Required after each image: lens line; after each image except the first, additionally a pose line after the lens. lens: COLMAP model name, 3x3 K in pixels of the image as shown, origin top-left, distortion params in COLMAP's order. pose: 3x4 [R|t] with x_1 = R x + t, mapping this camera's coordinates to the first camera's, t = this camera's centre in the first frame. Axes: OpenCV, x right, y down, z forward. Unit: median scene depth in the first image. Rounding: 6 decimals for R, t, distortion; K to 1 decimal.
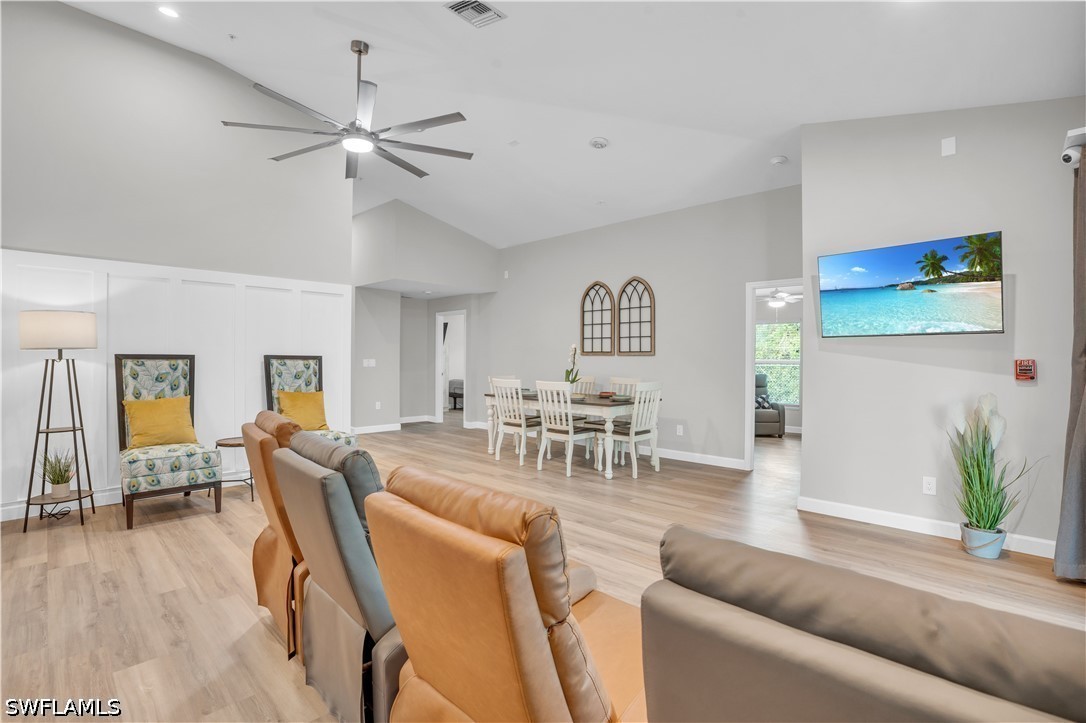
lens RADIAL K [[505.5, 0, 537.8], [0, 505.5, 358.0], [0, 0, 1]] dist [-0.085366, 0.033983]
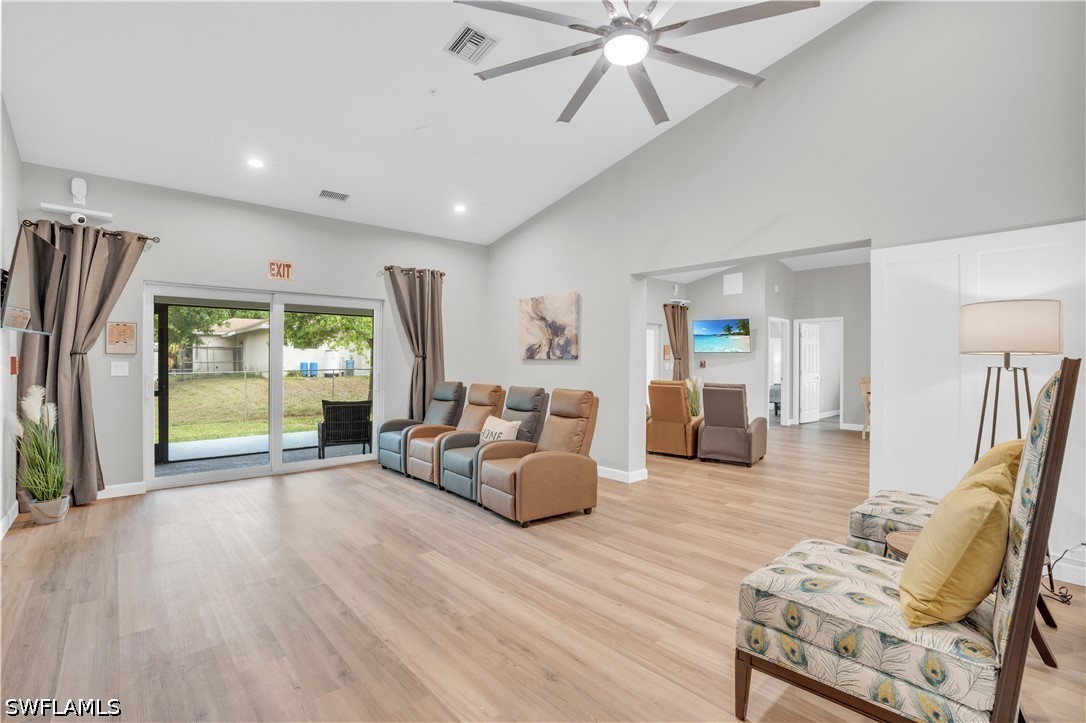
lens RADIAL K [[505.5, 0, 537.8], [0, 505.5, 358.0], [0, 0, 1]] dist [-0.085366, 0.033983]
pose [[-0.997403, -0.006407, 0.071734, -0.174780], [-0.006863, 0.999958, -0.006114, 0.002179], [-0.071692, -0.006590, -0.997405, 1.000900]]
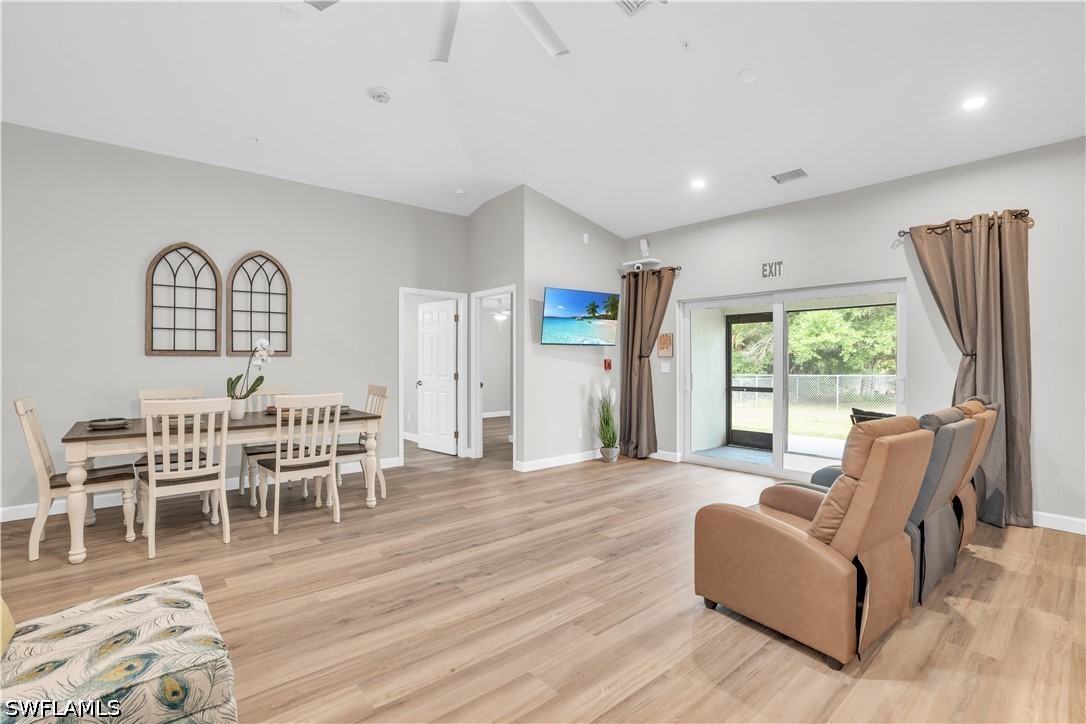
lens RADIAL K [[497.2, 0, 551.0], [0, 497.2, 360.7], [0, 0, 1]] dist [-0.069289, 0.025034]
pose [[0.081344, -0.006495, 0.996665, -0.507816], [0.001506, 0.999978, 0.006394, -0.002117], [-0.996685, 0.000981, 0.081352, 0.520885]]
